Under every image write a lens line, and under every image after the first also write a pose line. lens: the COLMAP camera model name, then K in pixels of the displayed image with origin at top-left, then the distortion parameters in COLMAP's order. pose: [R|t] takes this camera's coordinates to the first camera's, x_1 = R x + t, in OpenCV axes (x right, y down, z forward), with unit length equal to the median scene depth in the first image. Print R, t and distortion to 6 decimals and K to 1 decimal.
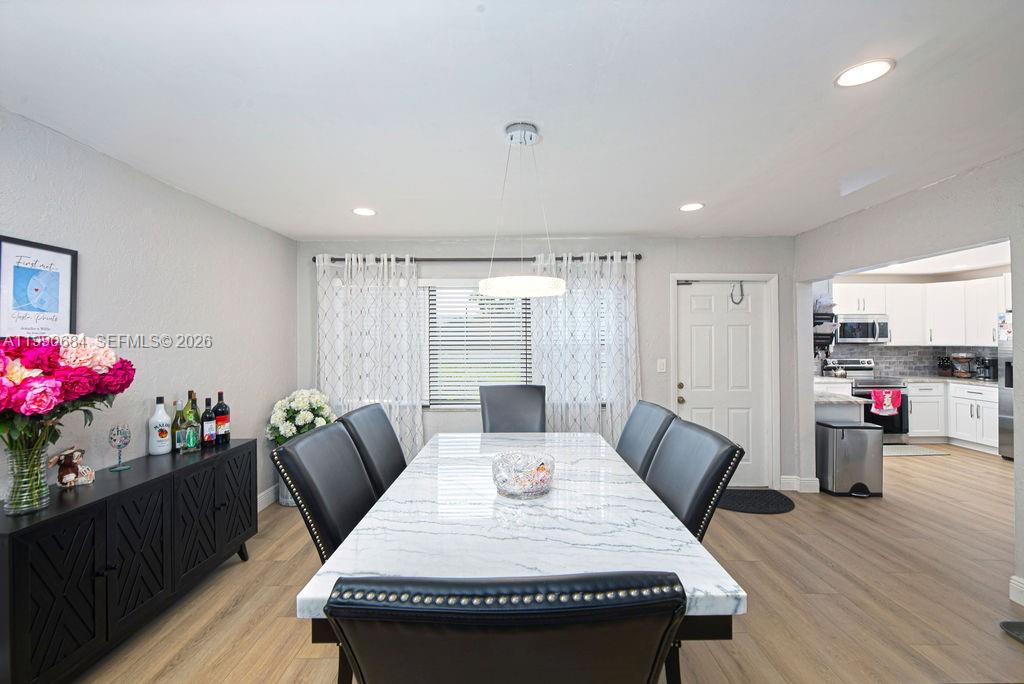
lens RADIAL K [[440.9, 0, 509.2], [0, 440.9, 337.6], [0, 0, 1]] dist [-0.001666, -0.001892]
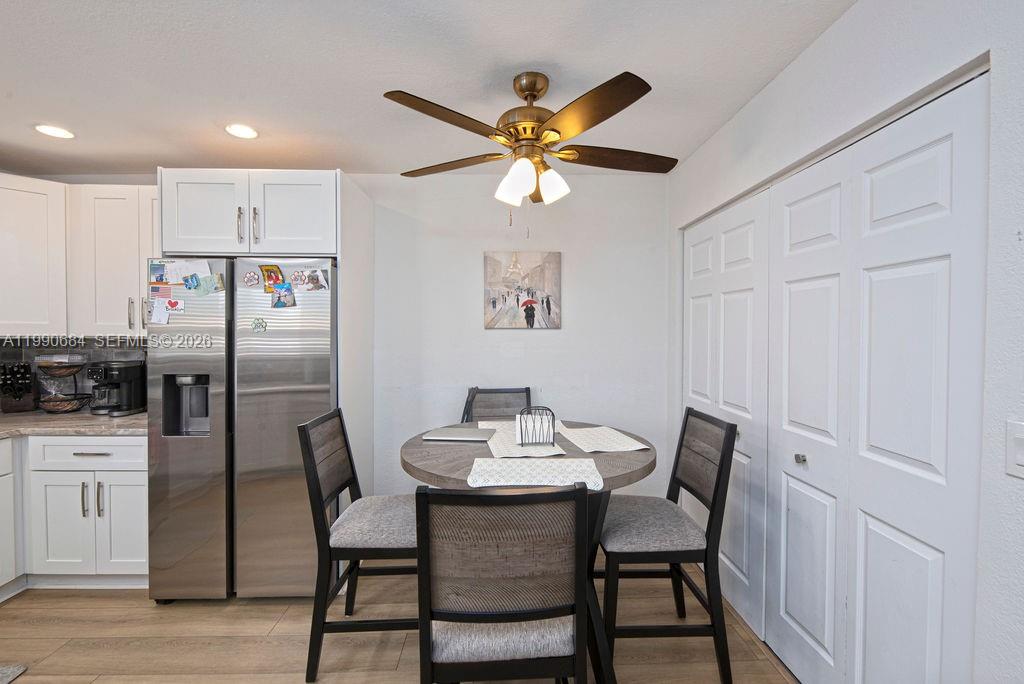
lens RADIAL K [[440.9, 0, 509.9], [0, 440.9, 336.6], [0, 0, 1]] dist [-0.001666, -0.001892]
pose [[-0.031824, -0.003693, 0.999487, 0.612017], [-0.005976, 0.999976, 0.003505, 0.013338], [-0.999476, -0.005862, -0.031845, 0.597117]]
